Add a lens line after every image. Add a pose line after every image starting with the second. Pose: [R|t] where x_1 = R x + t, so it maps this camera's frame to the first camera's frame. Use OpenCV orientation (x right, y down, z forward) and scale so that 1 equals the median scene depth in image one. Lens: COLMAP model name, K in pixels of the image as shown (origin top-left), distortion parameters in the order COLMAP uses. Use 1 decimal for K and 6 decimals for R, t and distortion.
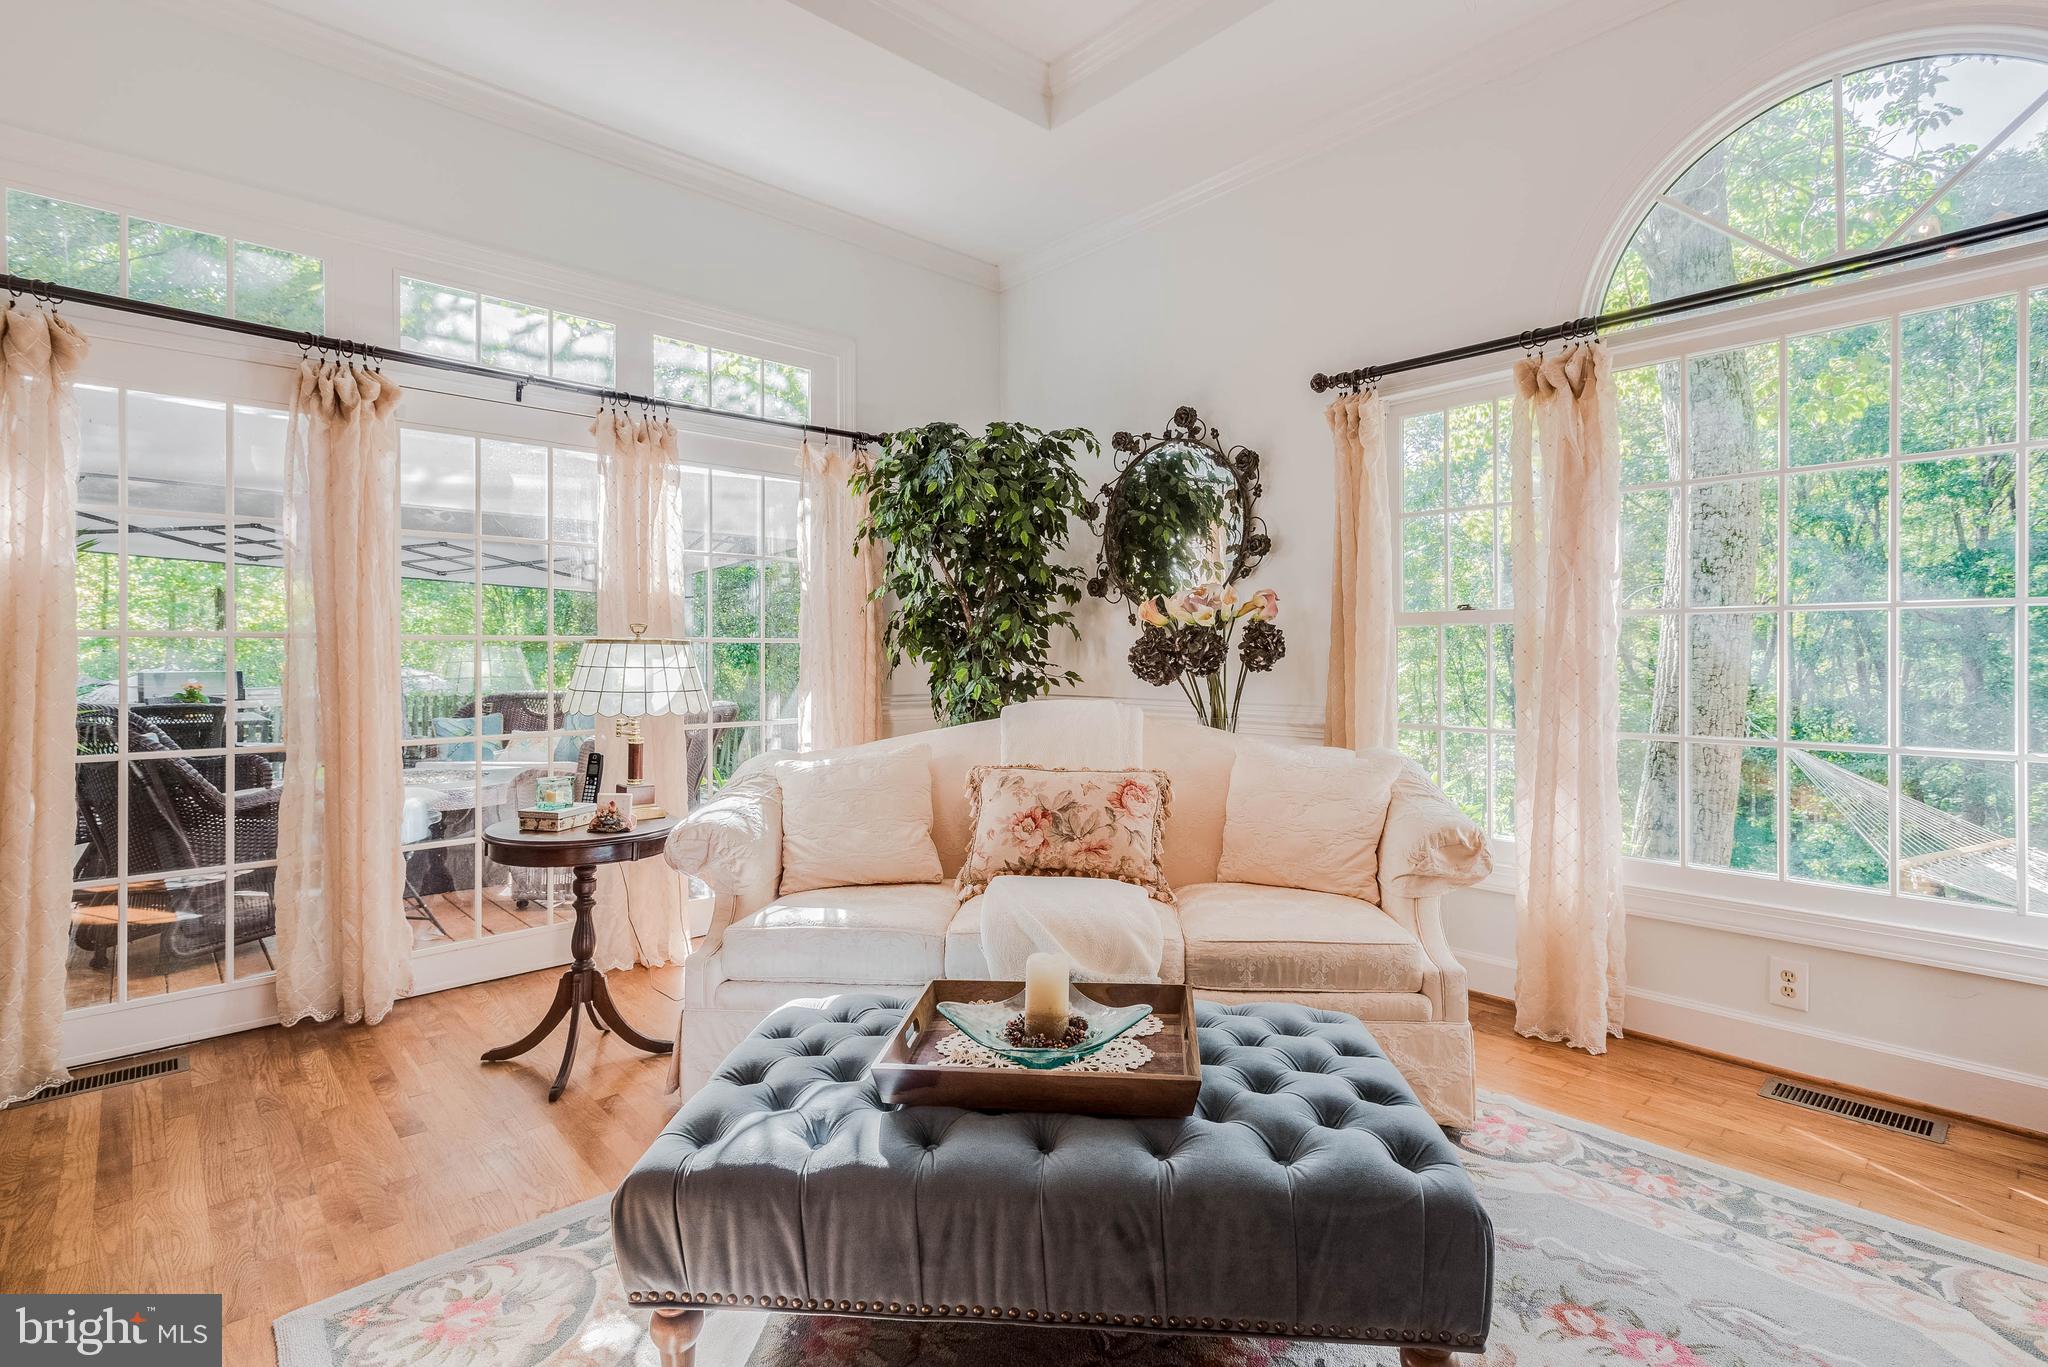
lens RADIAL K [[977.6, 0, 1057.7], [0, 977.6, 659.0], [0, 0, 1]] dist [0.012118, -0.001190]
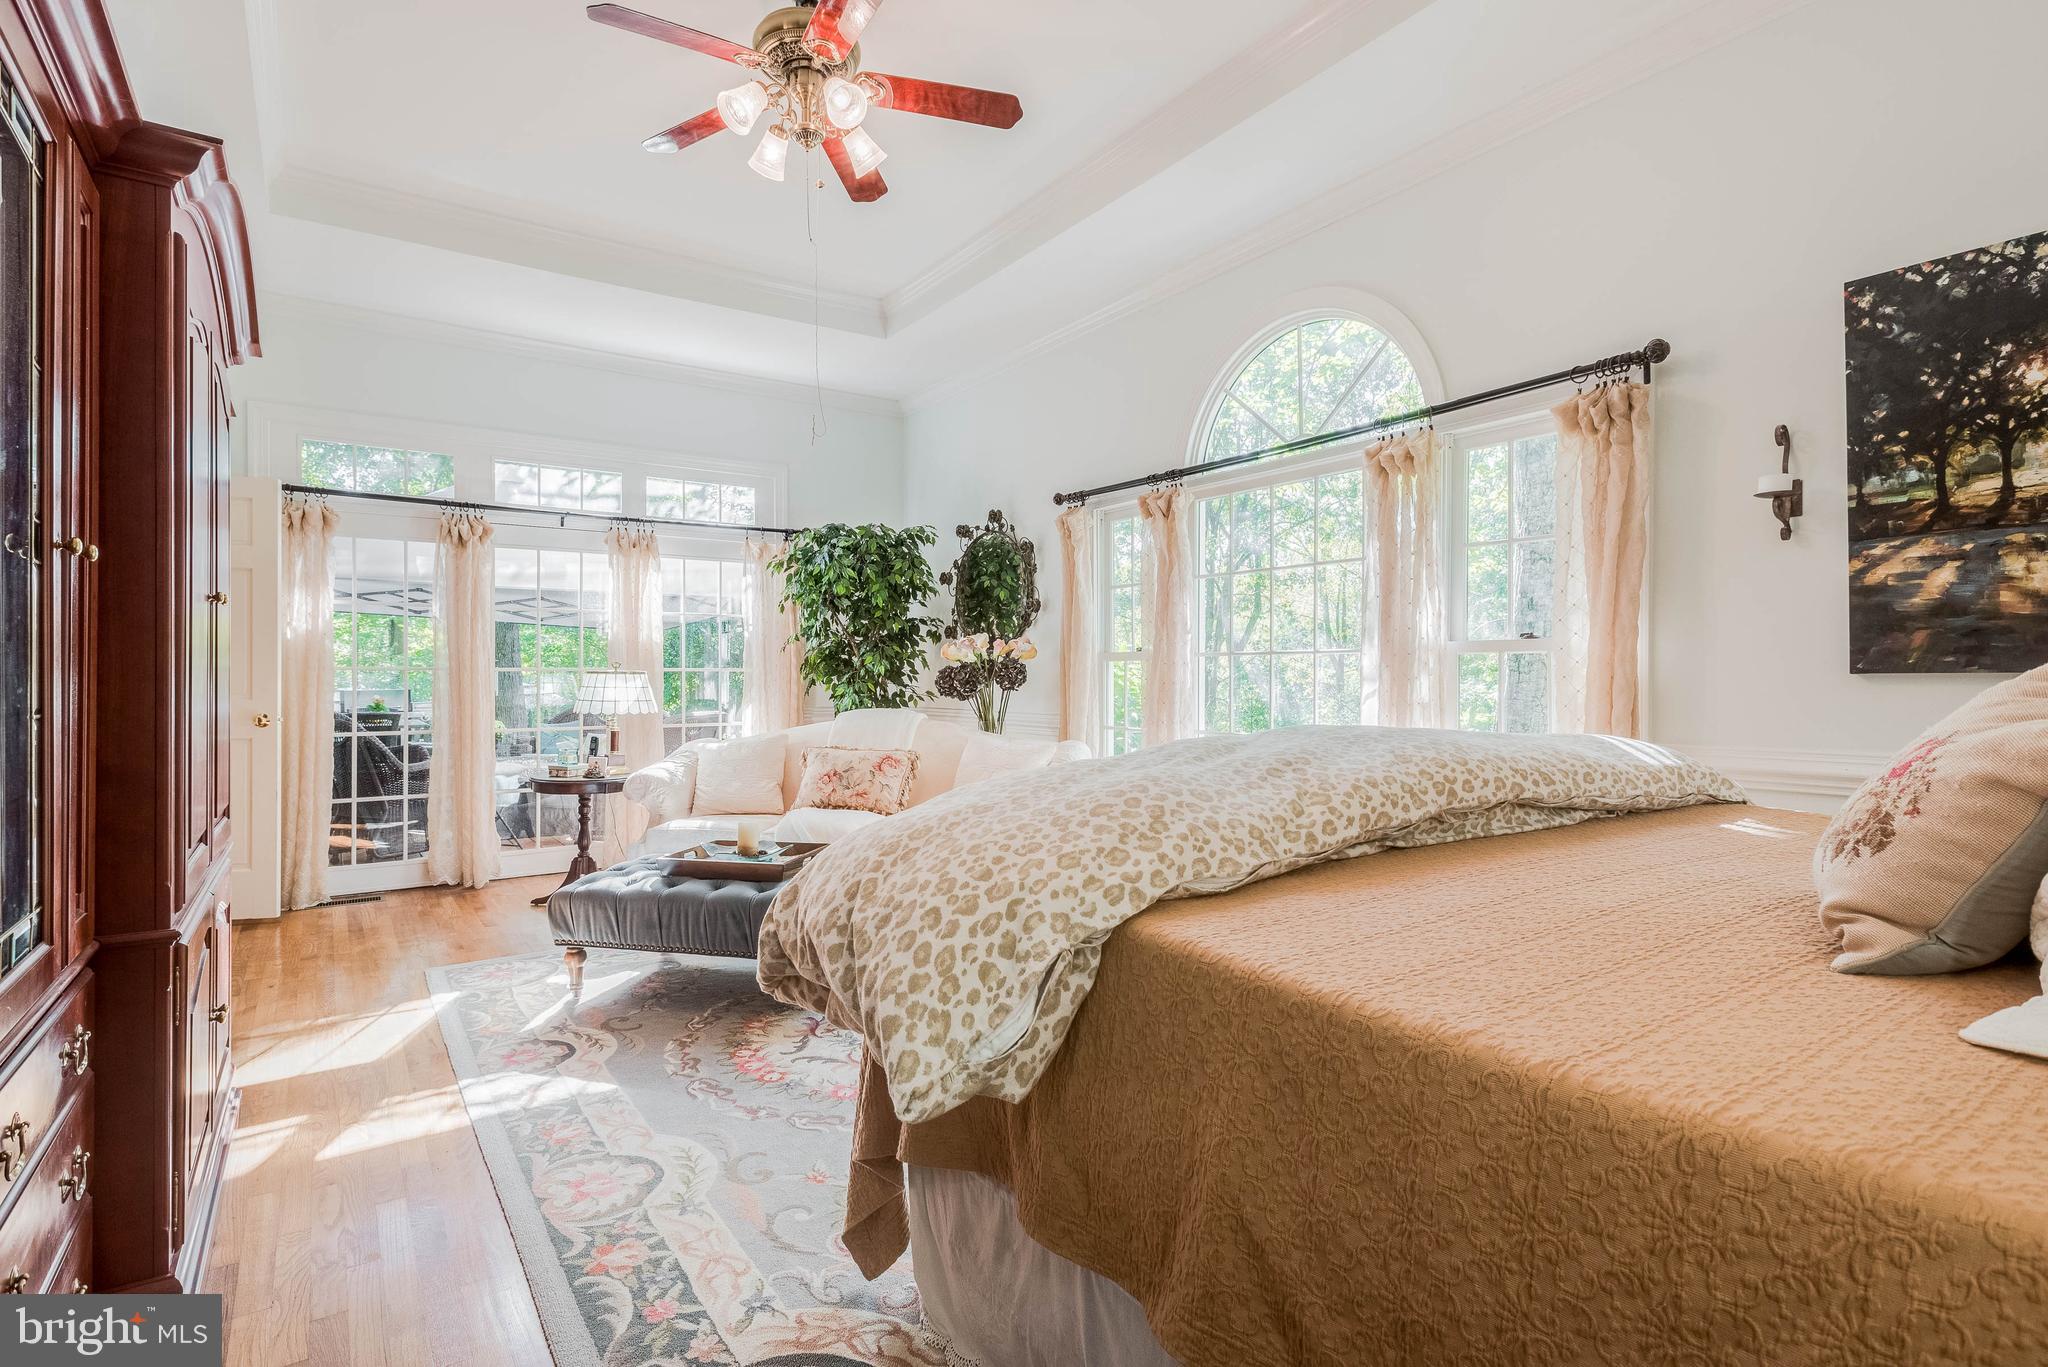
lens RADIAL K [[977.6, 0, 1010.8], [0, 977.6, 676.3], [0, 0, 1]] dist [0.012118, -0.001190]
pose [[0.989935, 0.001029, -0.141521, 0.421486], [-0.001567, 0.999992, -0.003687, -0.004799], [0.141516, 0.003872, 0.989928, -0.514764]]
